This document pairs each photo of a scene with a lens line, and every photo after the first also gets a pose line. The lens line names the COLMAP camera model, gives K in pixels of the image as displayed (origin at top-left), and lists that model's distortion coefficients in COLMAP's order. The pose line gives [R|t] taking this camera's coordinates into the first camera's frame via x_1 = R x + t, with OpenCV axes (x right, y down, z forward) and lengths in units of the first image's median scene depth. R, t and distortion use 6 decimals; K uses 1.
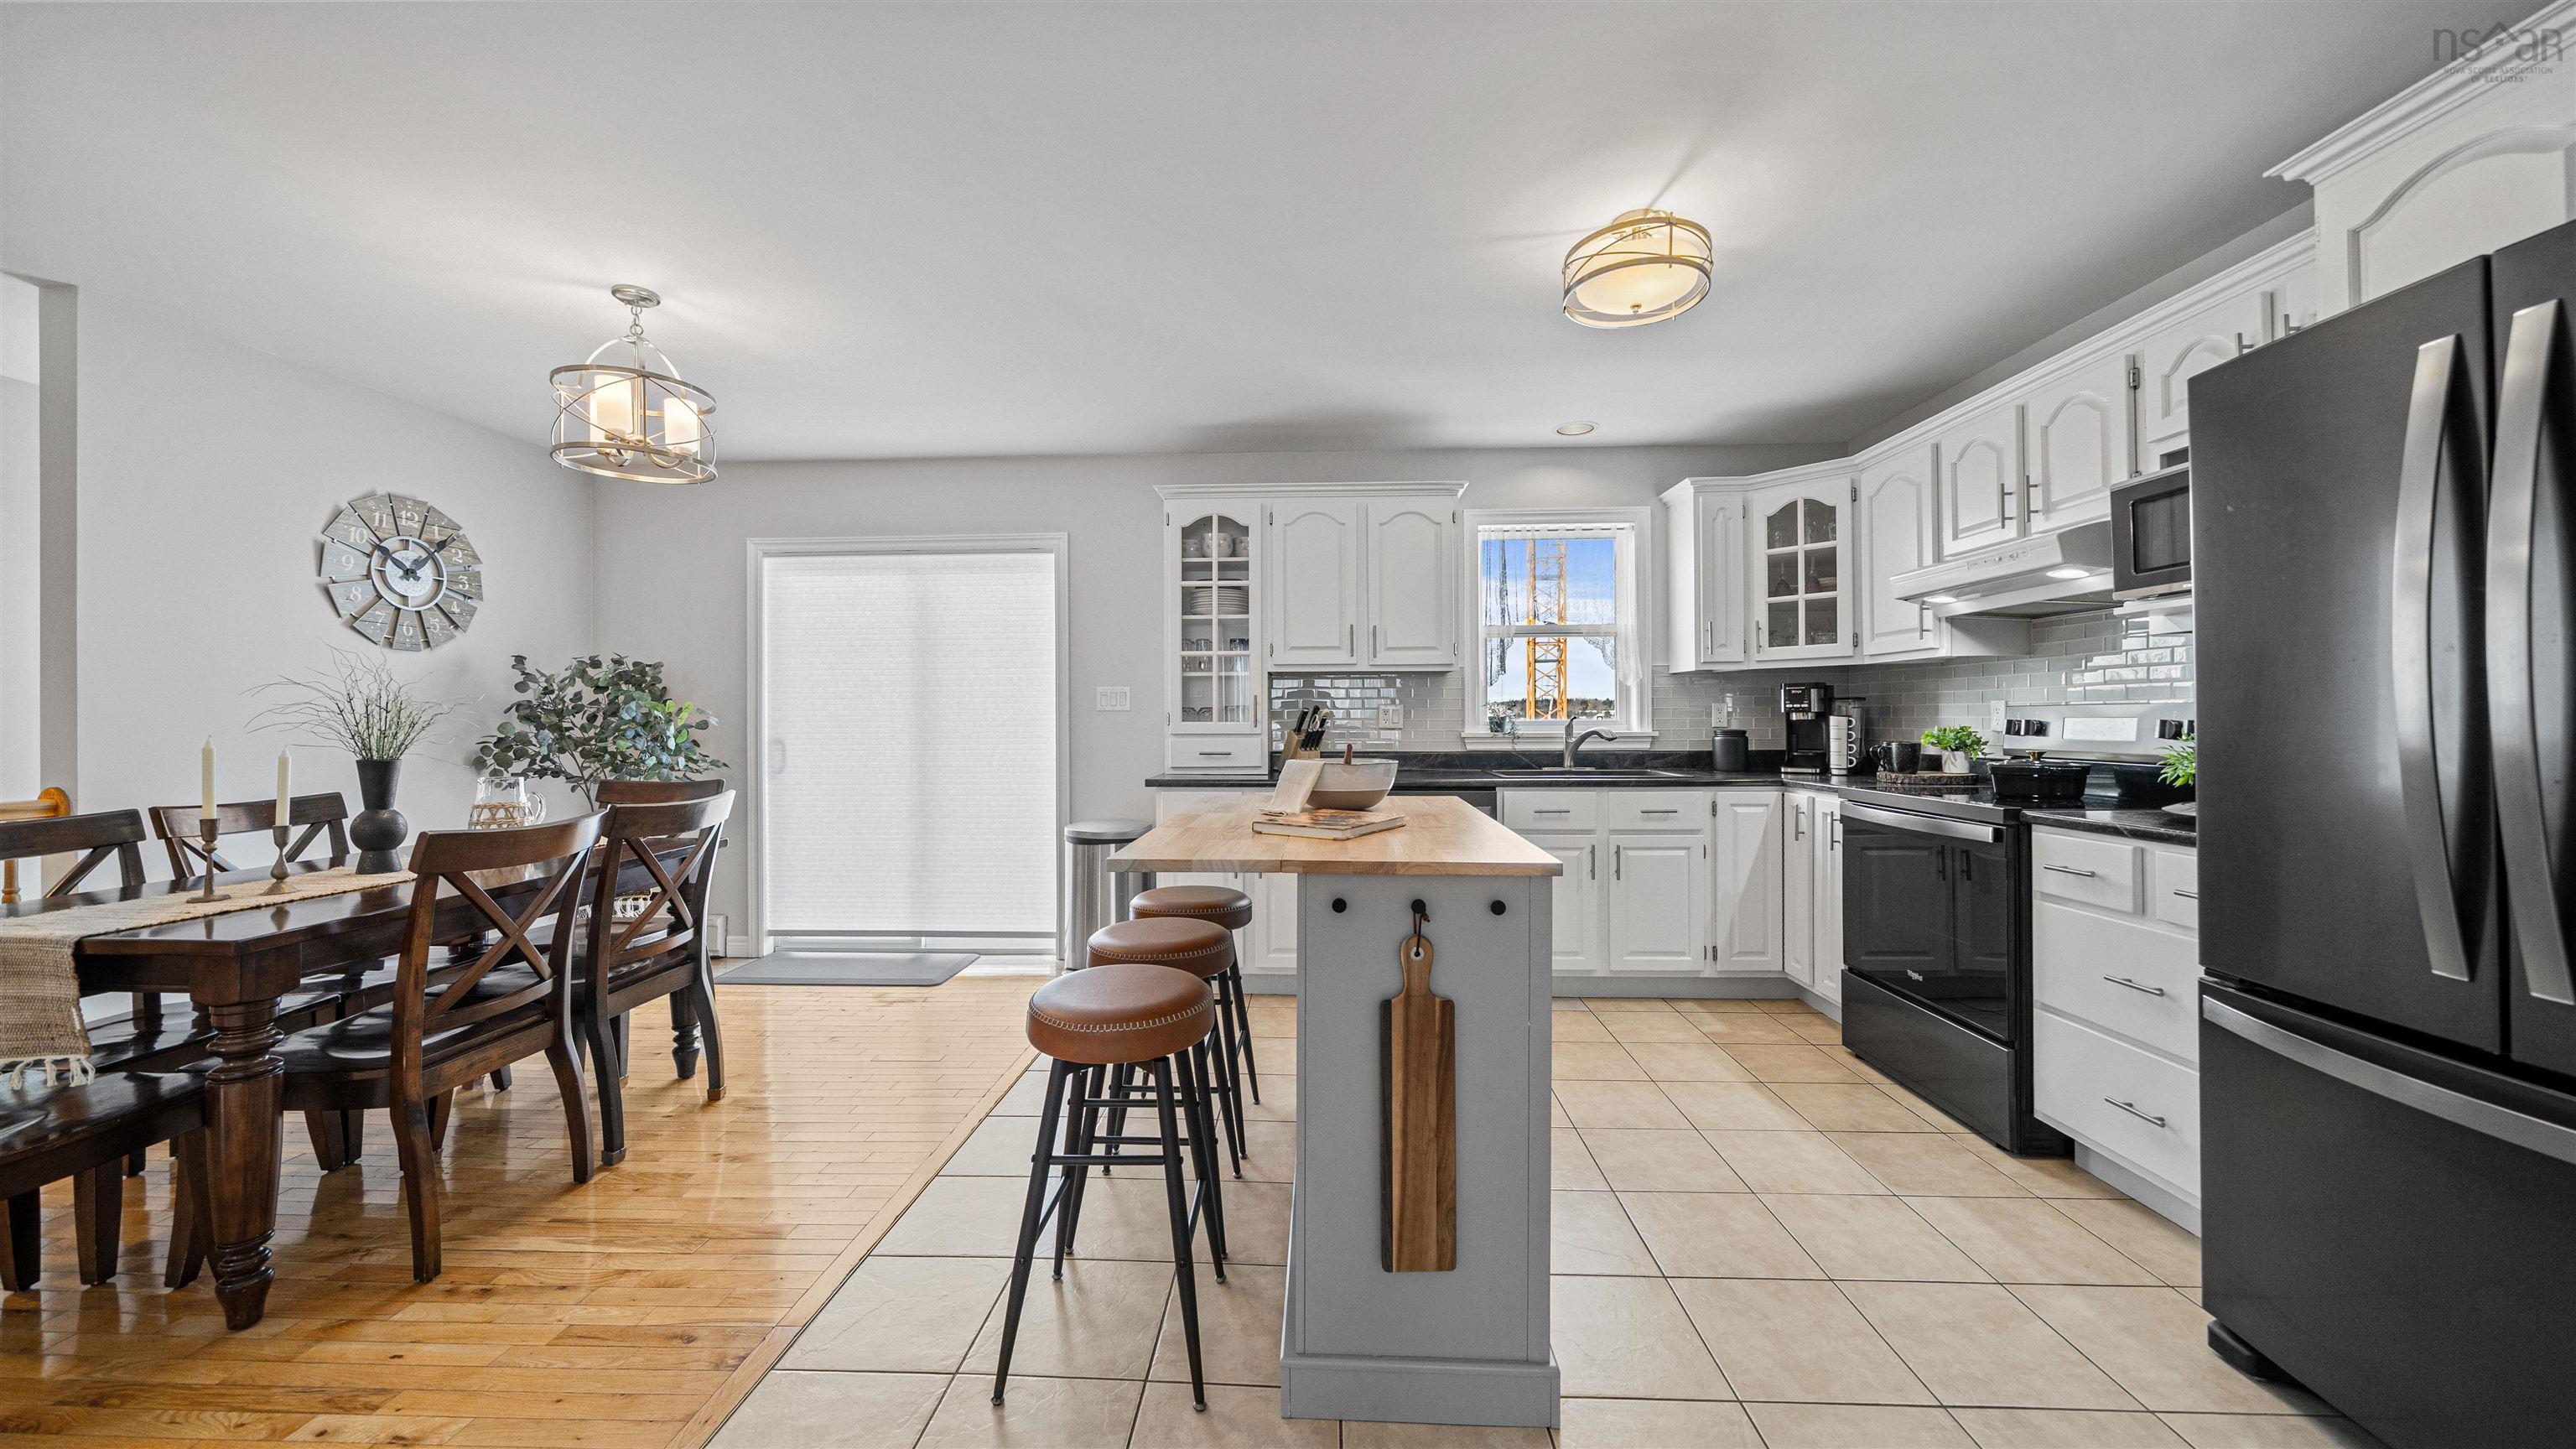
lens RADIAL K [[900.5, 0, 1279.6], [0, 900.5, 712.4], [0, 0, 1]] dist [-0.009347, 0.000077]
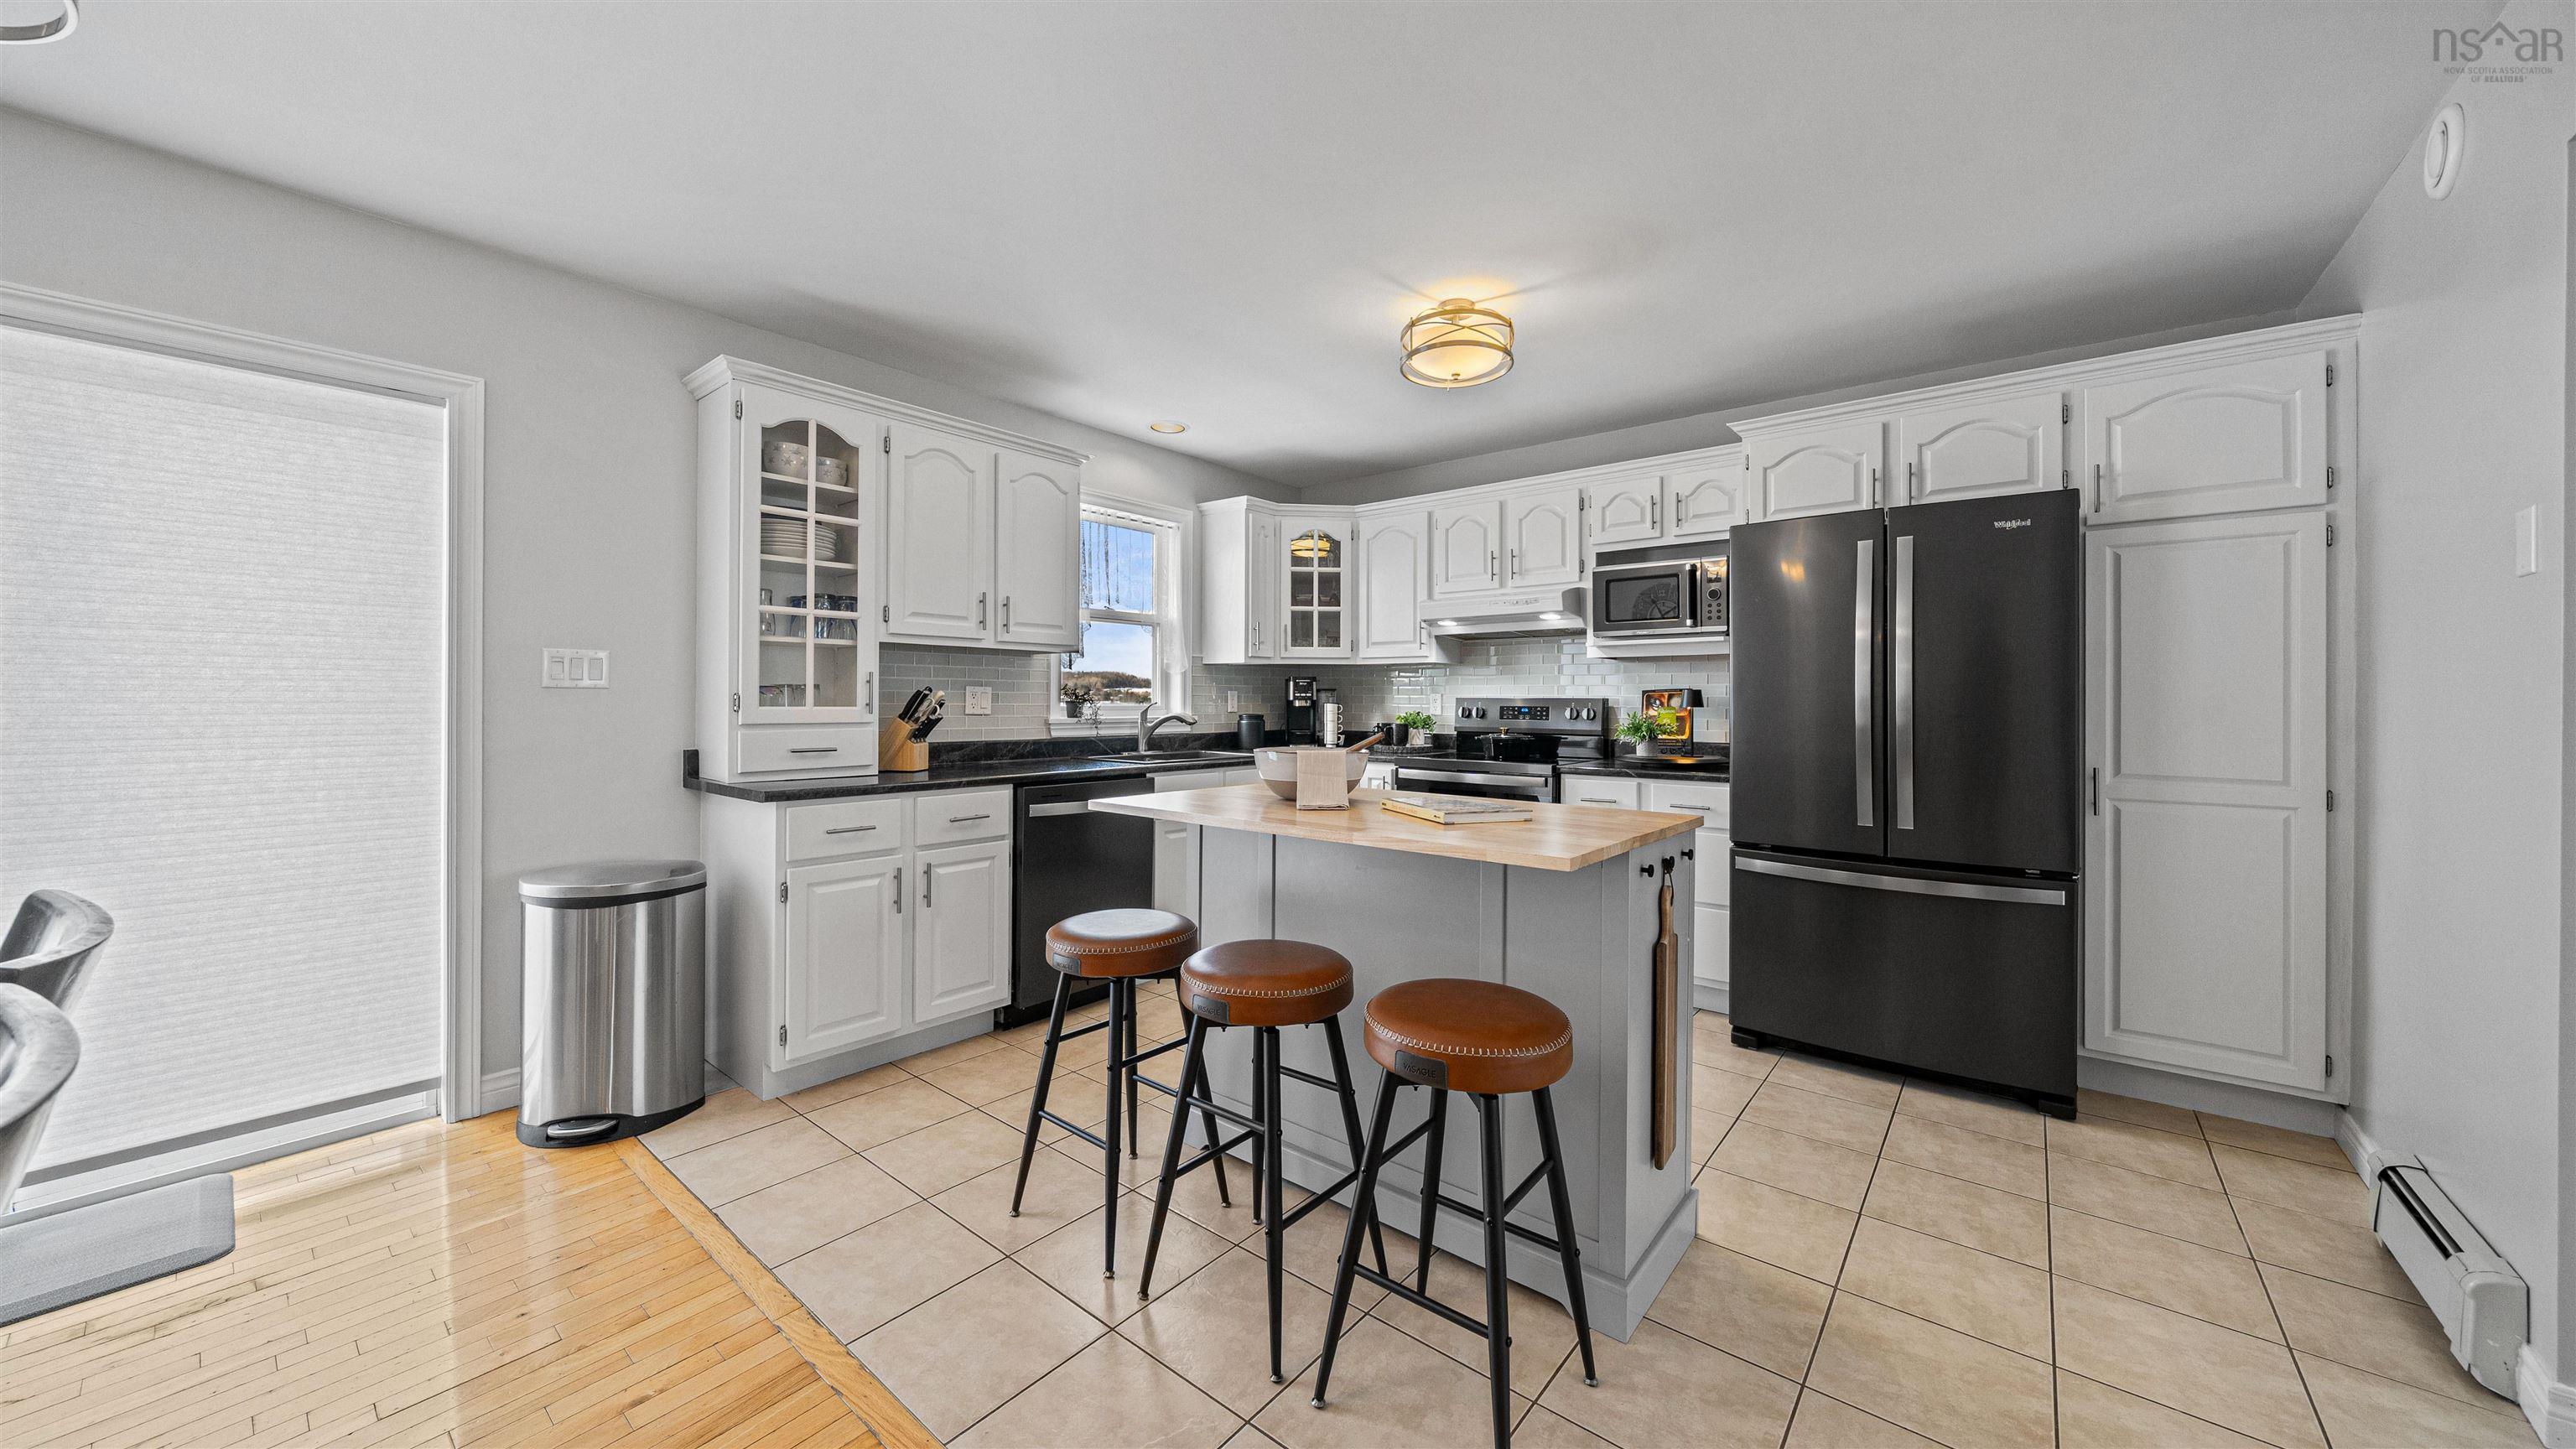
lens RADIAL K [[900.5, 0, 1297.1], [0, 900.5, 691.8], [0, 0, 1]] dist [-0.009347, 0.000077]
pose [[0.590423, 0.015238, 0.806950, -0.441541], [-0.013568, 0.999868, -0.008953, -0.000170], [-0.806980, -0.005662, 0.590552, 0.266182]]
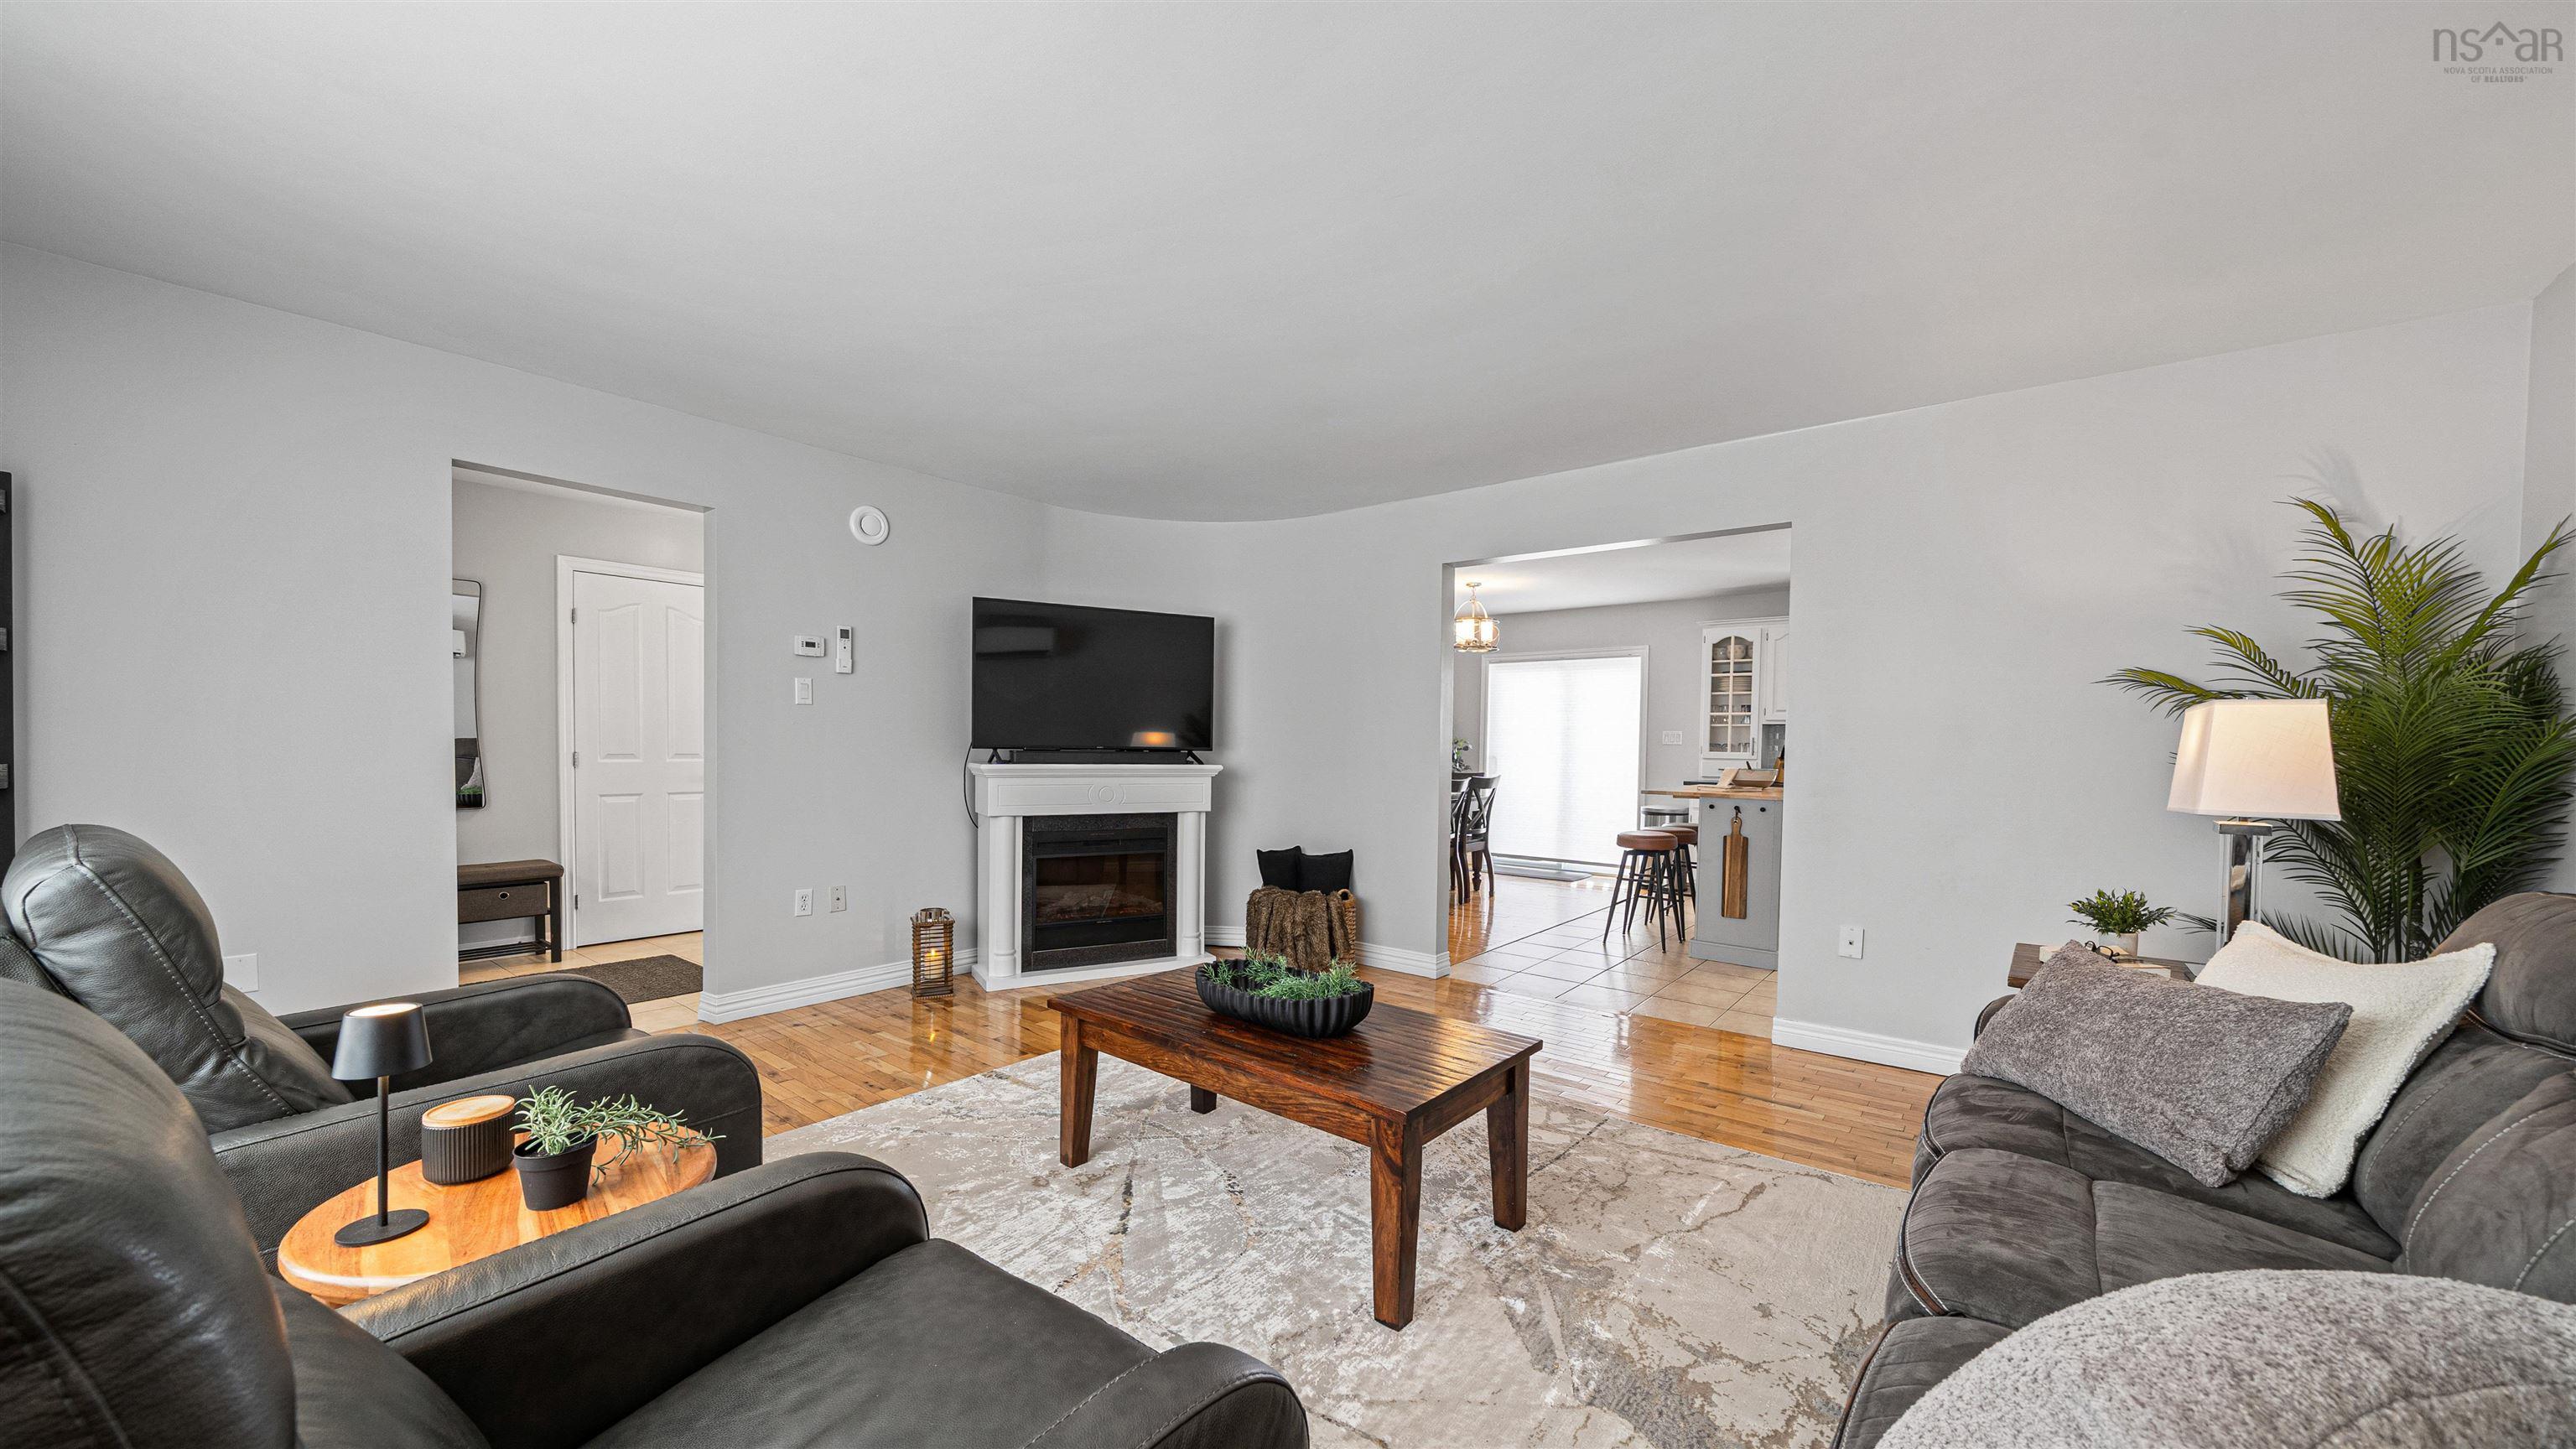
lens RADIAL K [[920.3, 0, 1316.6], [0, 920.3, 769.0], [0, 0, 1]] dist [0.000932, -0.000006]
pose [[0.823292, 0.031693, -0.566733, 0.304295], [-0.014214, 0.999278, 0.035232, -0.009327], [0.567440, -0.020951, 0.823148, -1.015223]]
